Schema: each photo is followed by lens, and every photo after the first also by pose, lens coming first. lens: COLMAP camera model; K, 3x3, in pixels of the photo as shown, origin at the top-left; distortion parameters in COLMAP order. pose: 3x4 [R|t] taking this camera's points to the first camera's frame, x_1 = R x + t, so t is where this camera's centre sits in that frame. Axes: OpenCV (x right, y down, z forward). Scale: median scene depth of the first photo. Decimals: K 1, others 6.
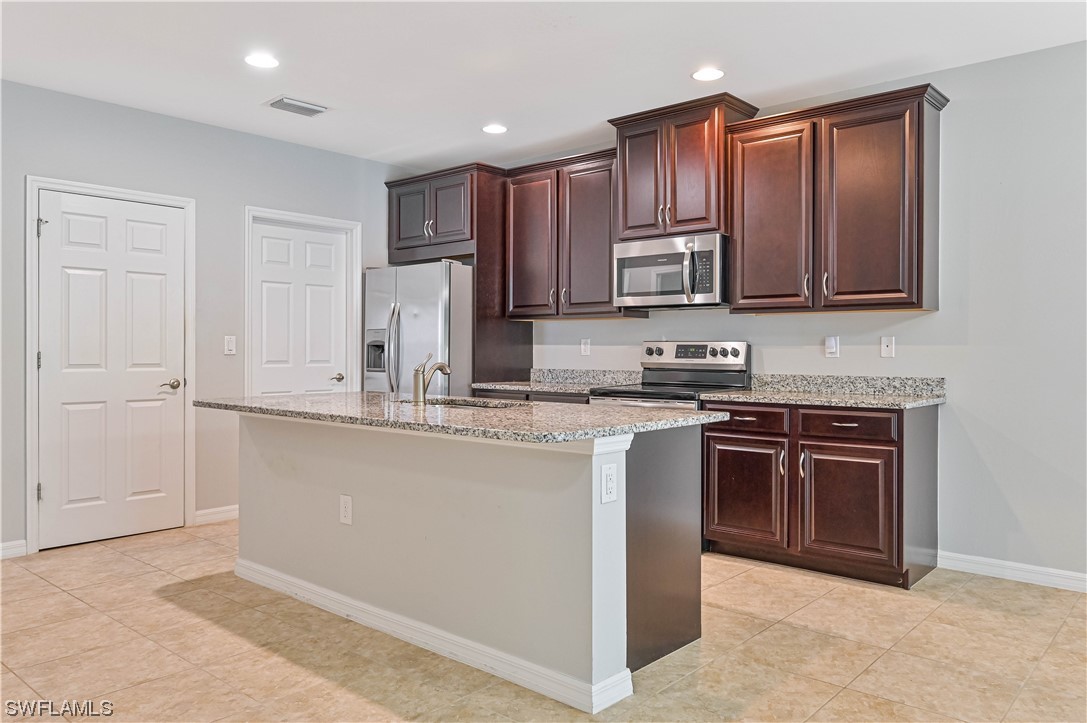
lens RADIAL K [[790.3, 0, 548.7], [0, 790.3, 358.9], [0, 0, 1]] dist [-0.003338, 0.001102]
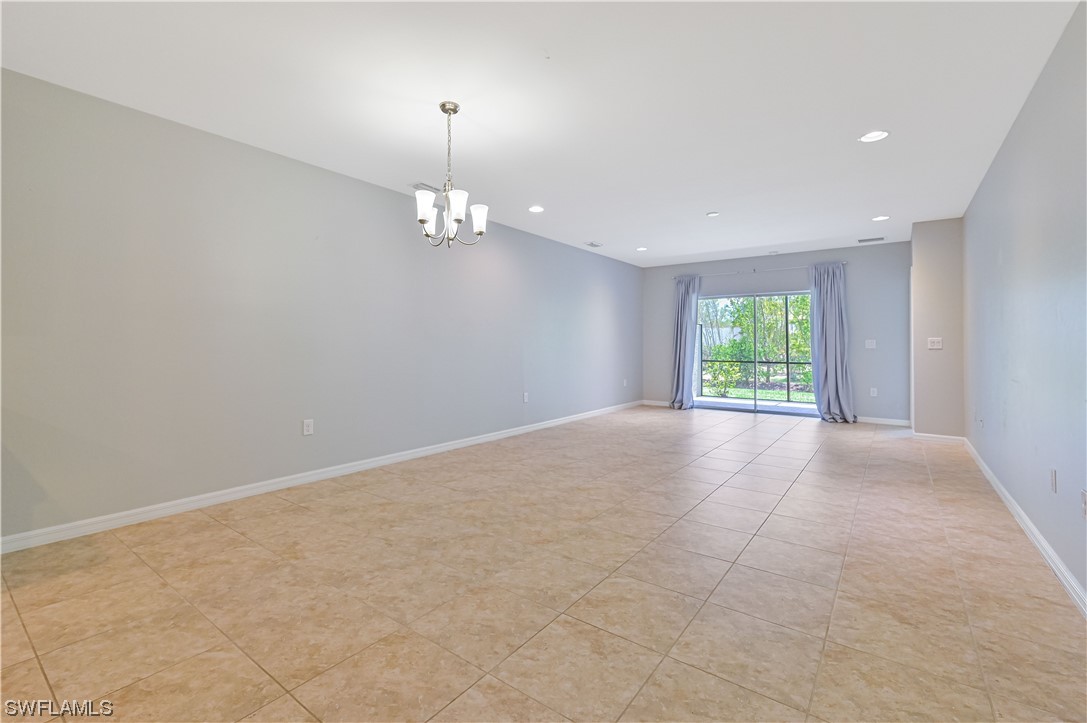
lens RADIAL K [[471.9, 0, 544.1], [0, 471.9, 338.2], [0, 0, 1]] dist [0.002666, -0.000600]
pose [[-0.078176, 0.012722, 0.996858, -0.118835], [0.008048, 0.999894, -0.012130, -0.000692], [-0.996907, 0.007074, -0.078271, 0.277885]]
